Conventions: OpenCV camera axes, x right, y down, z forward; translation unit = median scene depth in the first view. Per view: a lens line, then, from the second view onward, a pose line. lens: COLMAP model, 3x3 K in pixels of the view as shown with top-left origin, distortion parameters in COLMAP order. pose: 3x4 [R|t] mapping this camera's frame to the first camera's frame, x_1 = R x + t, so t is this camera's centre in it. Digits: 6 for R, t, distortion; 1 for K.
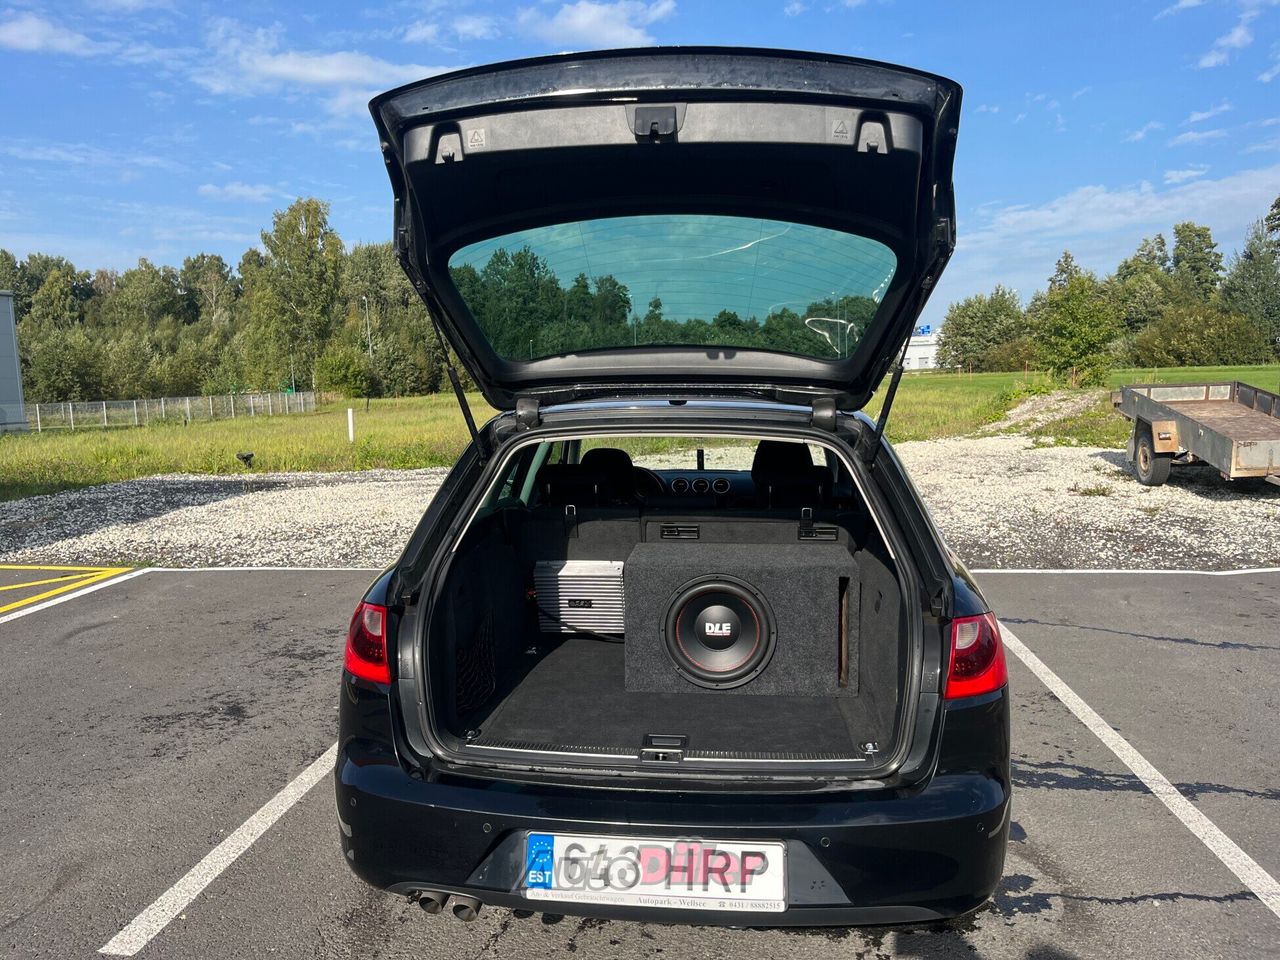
lens RADIAL K [[965.3, 0, 637.5], [0, 965.3, 485.2], [0, 0, 1]] dist [0.058342, -0.083507]
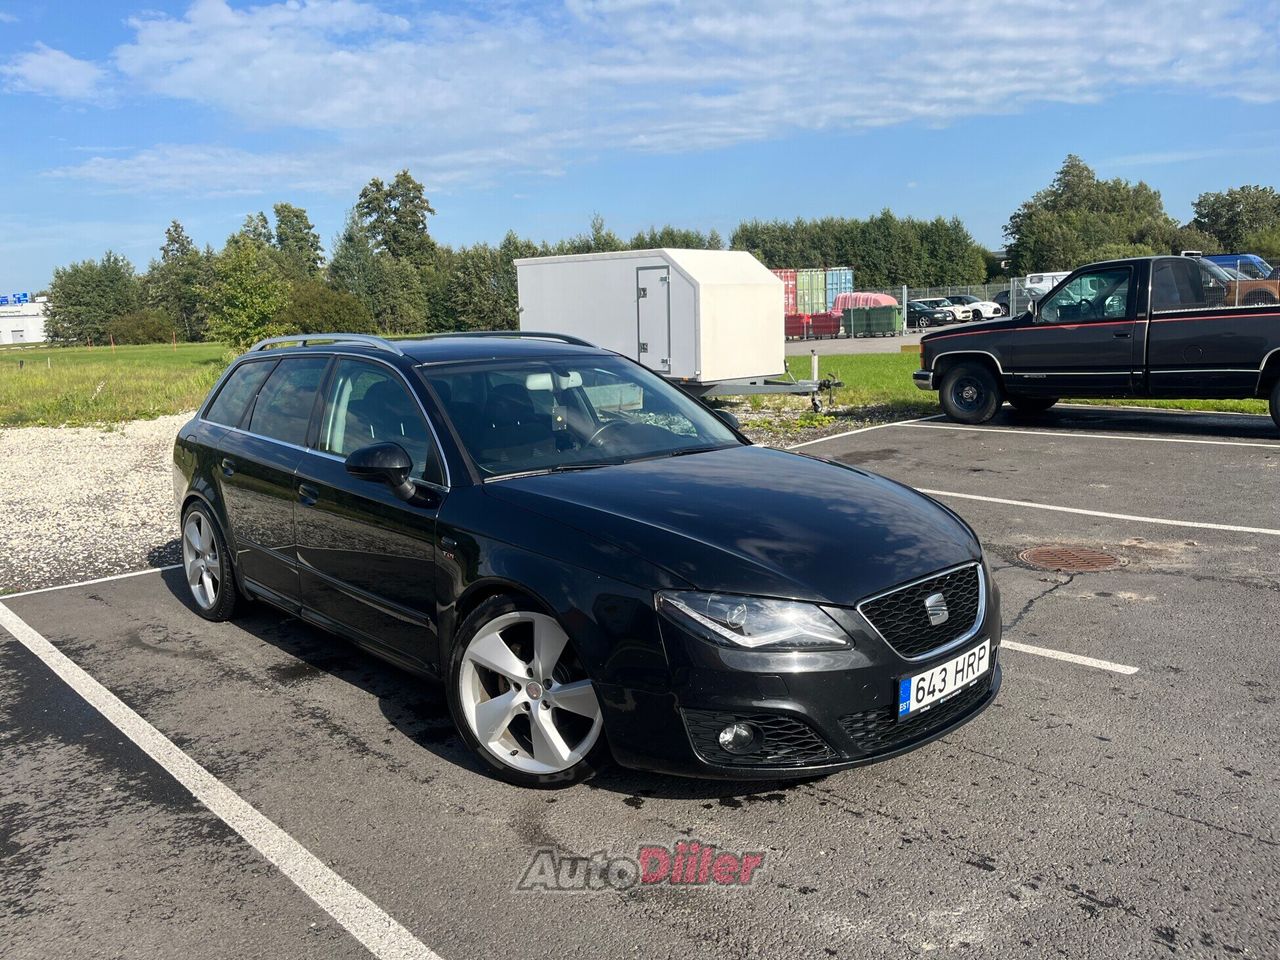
lens RADIAL K [[965.3, 0, 641.1], [0, 965.3, 483.6], [0, 0, 1]] dist [0.058342, -0.083507]
pose [[0.655611, -0.120913, 0.745355, -0.144188], [0.101623, 0.992245, 0.071578, -0.001835], [-0.748229, 0.028818, 0.662814, 0.057336]]
